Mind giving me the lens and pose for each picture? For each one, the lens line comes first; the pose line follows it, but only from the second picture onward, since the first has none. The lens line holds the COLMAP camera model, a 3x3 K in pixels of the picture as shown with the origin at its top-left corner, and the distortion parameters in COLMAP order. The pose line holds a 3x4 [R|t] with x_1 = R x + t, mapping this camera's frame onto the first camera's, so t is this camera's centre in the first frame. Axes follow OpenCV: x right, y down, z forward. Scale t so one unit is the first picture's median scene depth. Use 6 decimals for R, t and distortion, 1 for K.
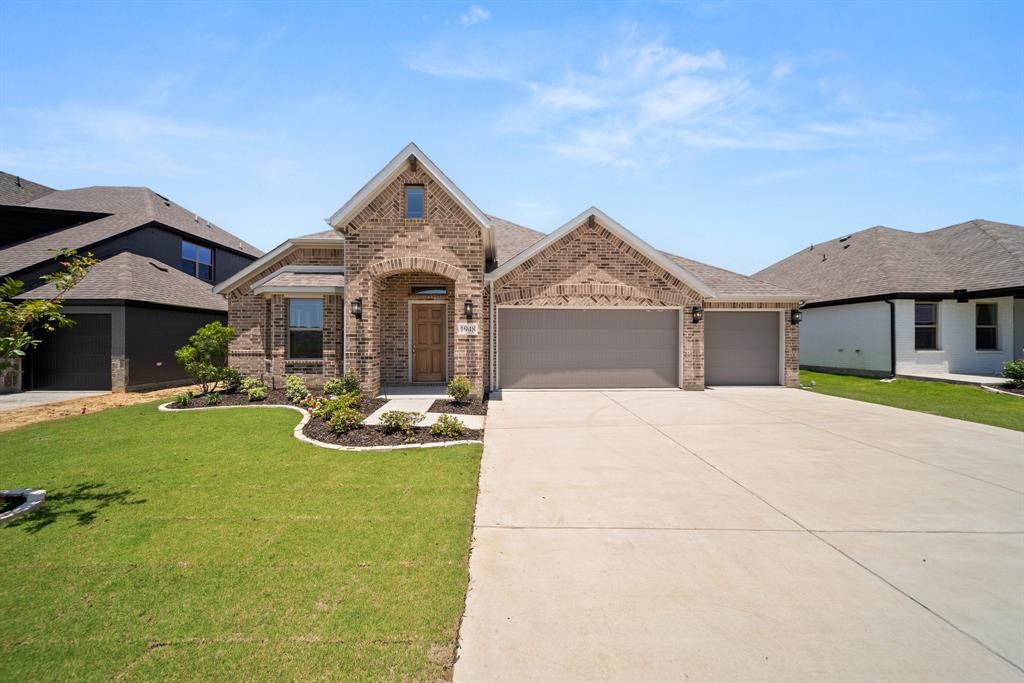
lens RADIAL K [[355.0, 0, 514.8], [0, 355.0, 328.9], [0, 0, 1]] dist [-0.002202, -0.000106]
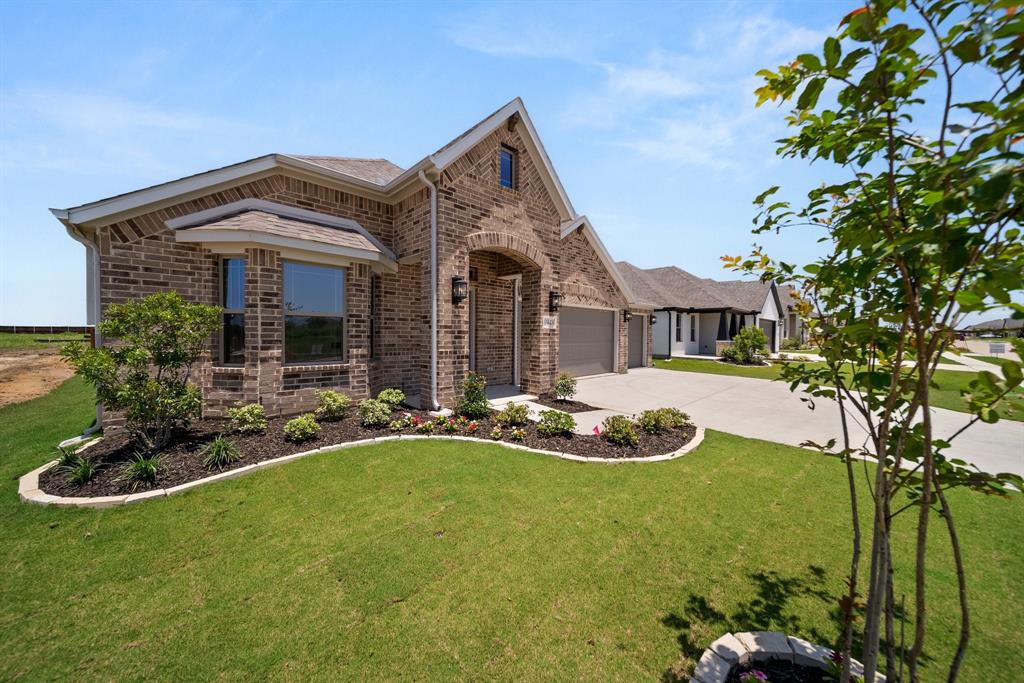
lens RADIAL K [[356.0, 0, 510.6], [0, 356.0, 332.1], [0, 0, 1]] dist [-0.000587, -0.000044]
pose [[0.750961, 0.010393, 0.660264, -0.732041], [-0.027798, 0.999487, 0.015883, 0.012045], [-0.659761, -0.030281, 0.750865, 0.316290]]
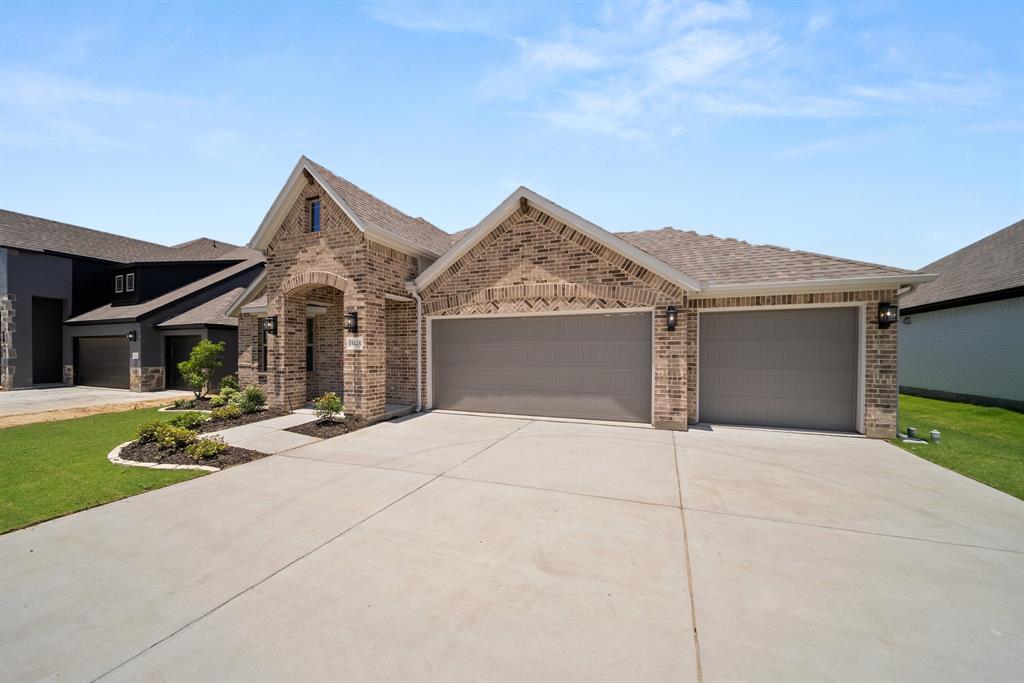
lens RADIAL K [[361.7, 0, 512.5], [0, 361.7, 345.1], [0, 0, 1]] dist [-0.001958, -0.000226]
pose [[0.914127, -0.009426, -0.405319, 0.554415], [0.013298, 0.999889, 0.006738, 0.002989], [0.405211, -0.011549, 0.914150, 0.265598]]
